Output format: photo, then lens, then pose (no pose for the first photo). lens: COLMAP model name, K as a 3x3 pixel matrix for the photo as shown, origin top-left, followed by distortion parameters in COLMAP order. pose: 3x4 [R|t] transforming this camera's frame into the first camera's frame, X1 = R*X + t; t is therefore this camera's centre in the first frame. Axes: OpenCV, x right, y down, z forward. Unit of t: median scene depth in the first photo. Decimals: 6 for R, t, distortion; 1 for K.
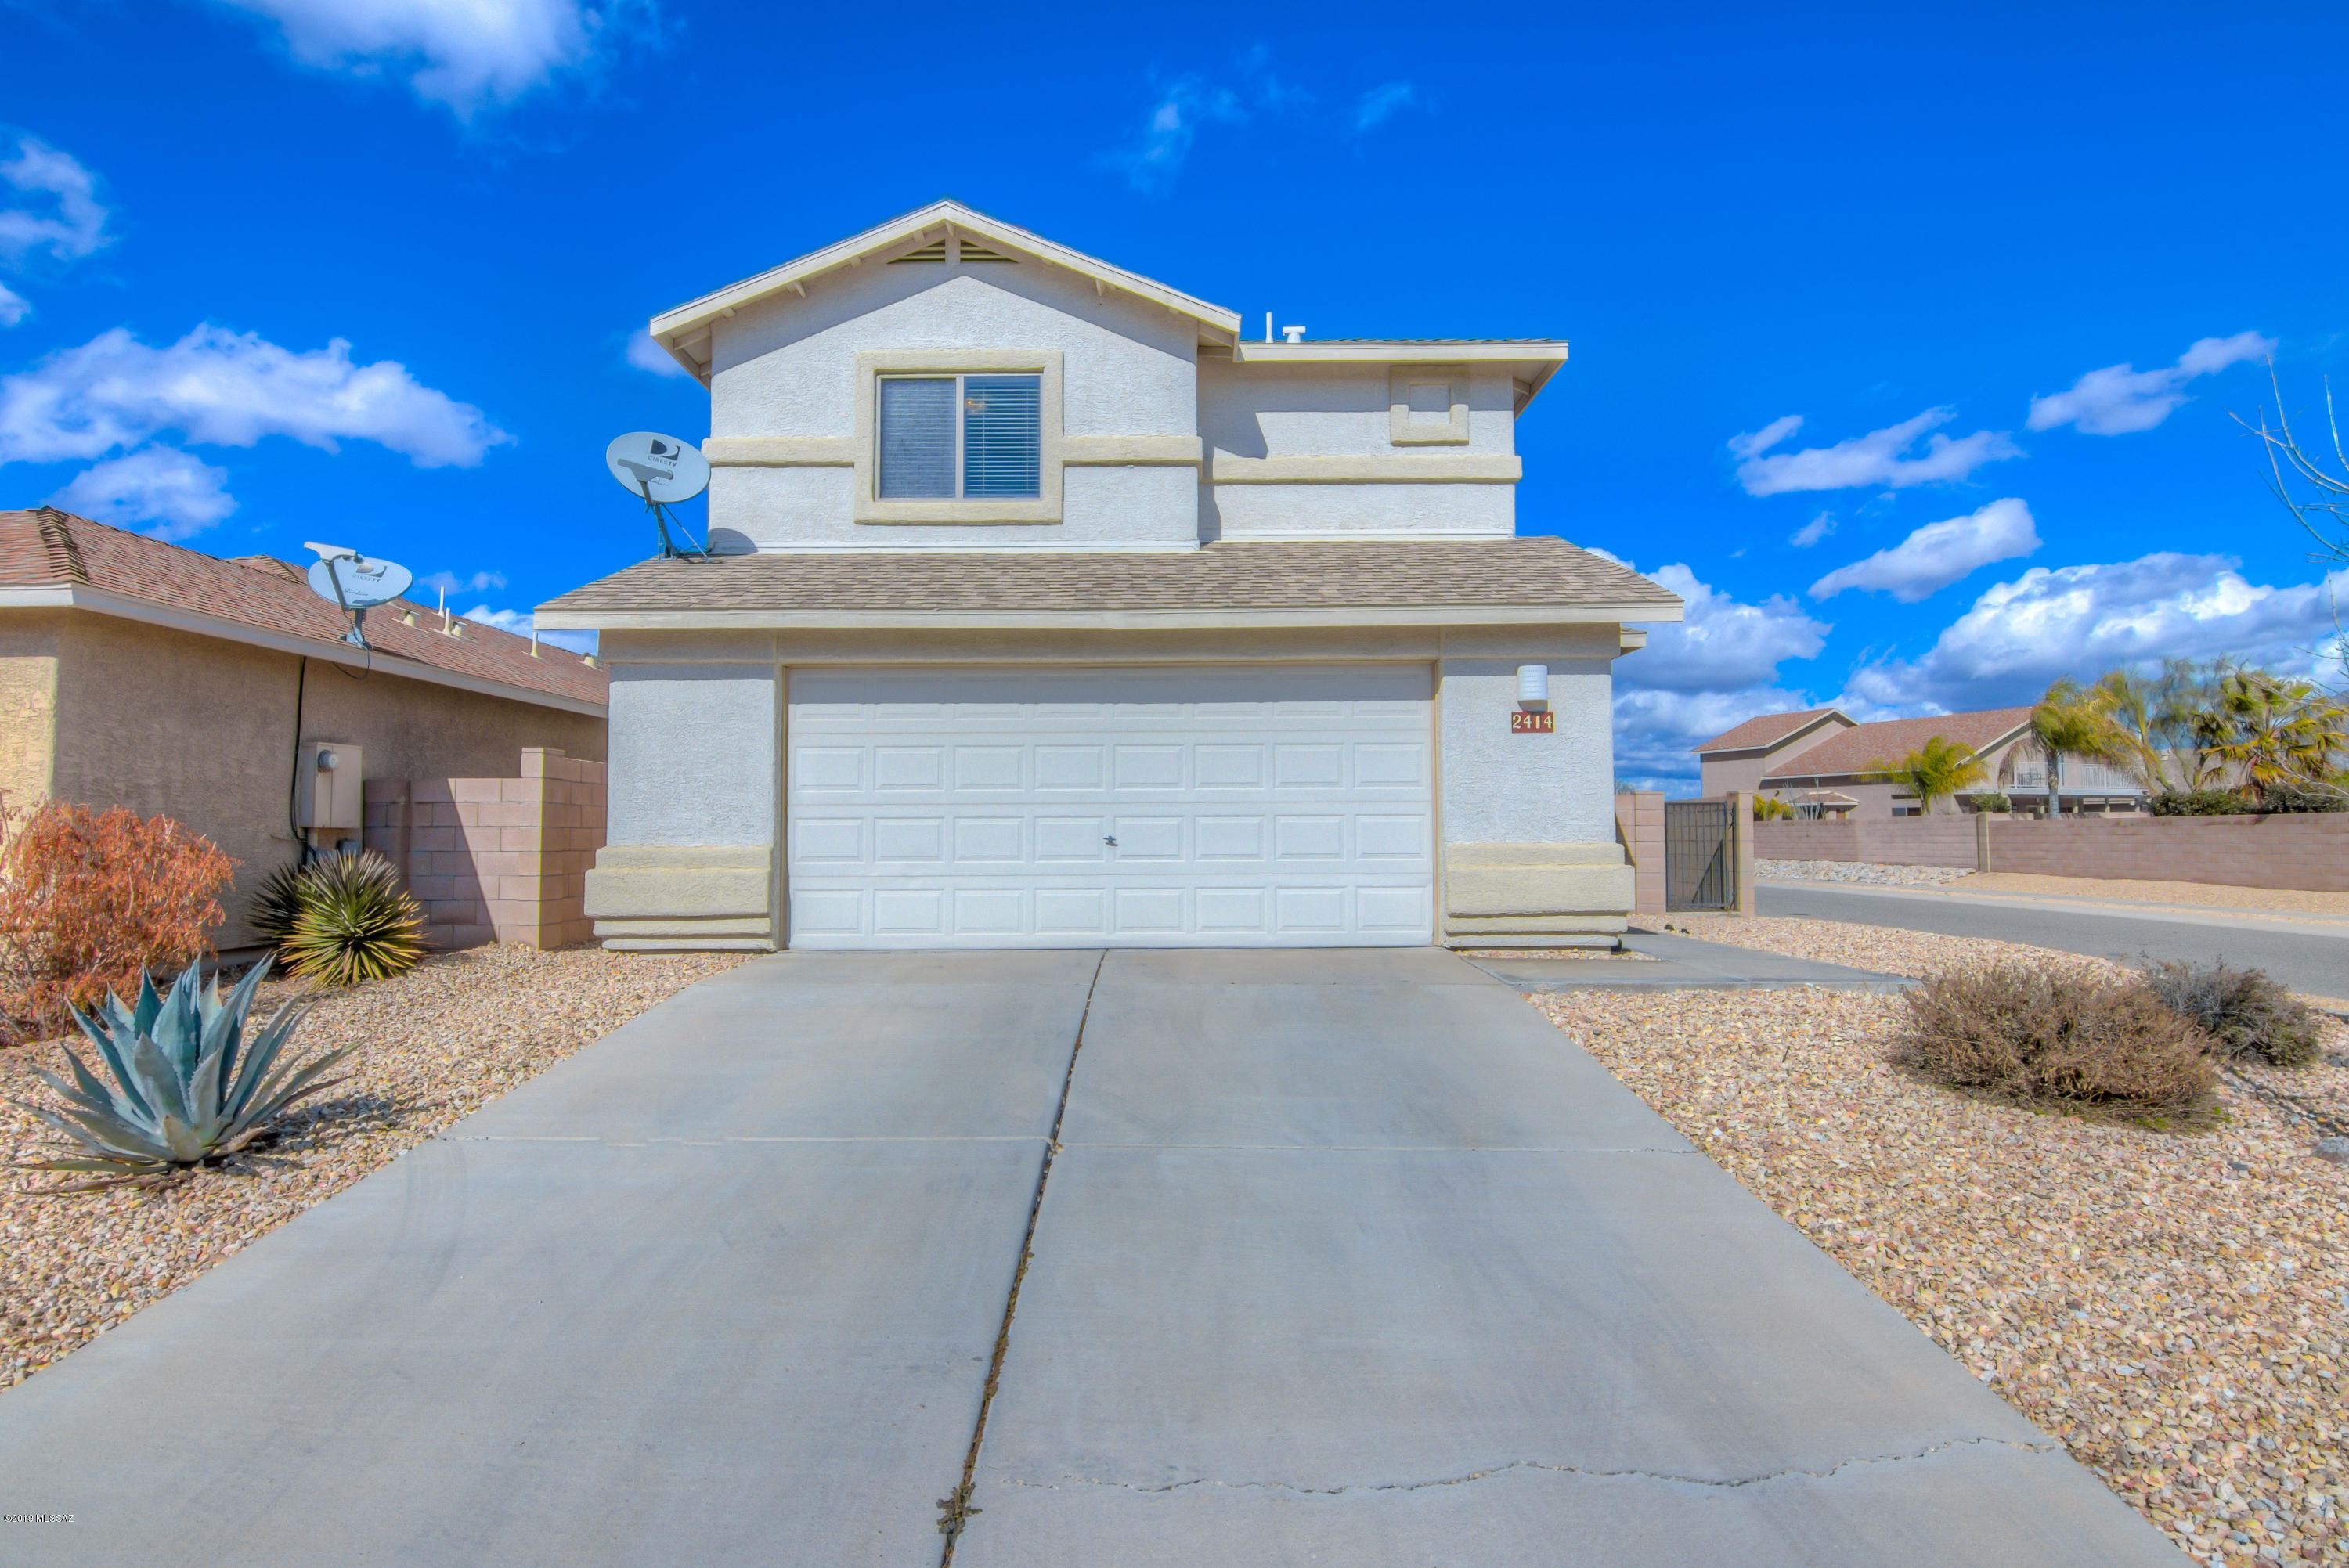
lens RADIAL K [[1212.0, 0, 1180.9], [0, 1212.0, 774.2], [0, 0, 1]] dist [-0.000149, -0.018252]
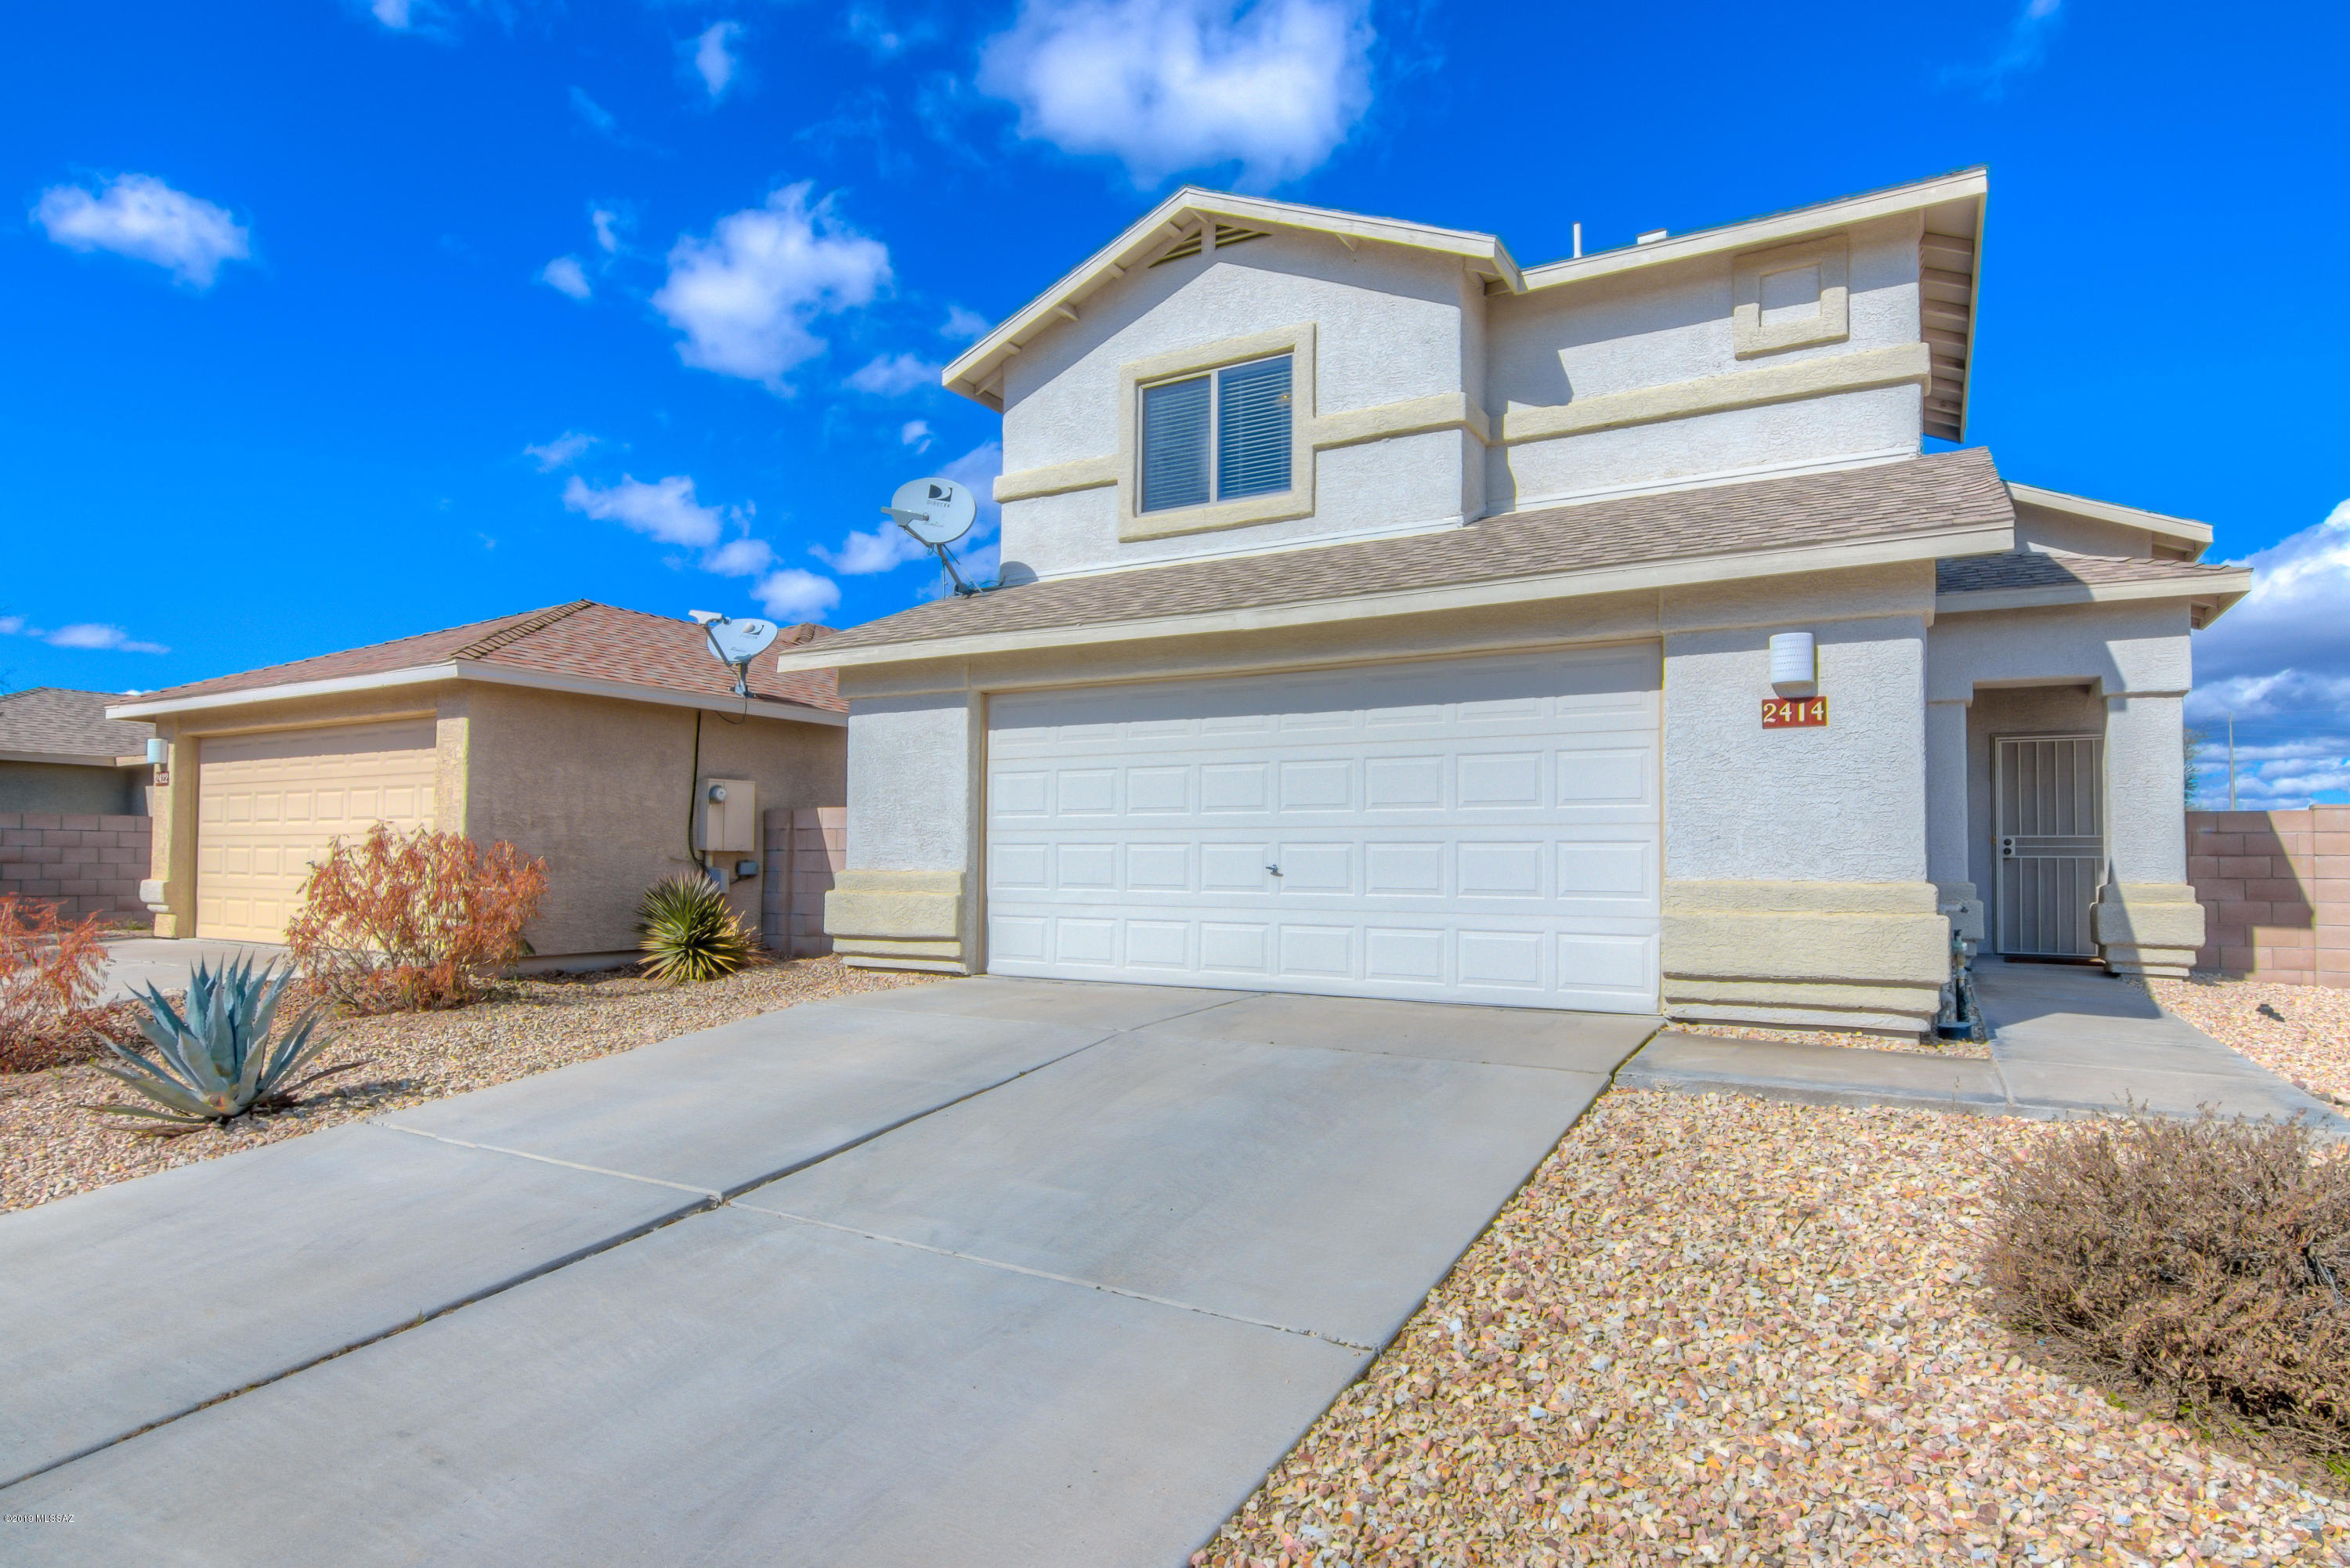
lens RADIAL K [[1257.2, 0, 1178.2], [0, 1257.2, 808.3], [0, 0, 1]] dist [0.000577, -0.015252]
pose [[0.871308, -0.011371, -0.490604, 0.281037], [0.016049, 0.999857, 0.005330, 0.003311], [0.490474, -0.012518, 0.871366, 0.143574]]
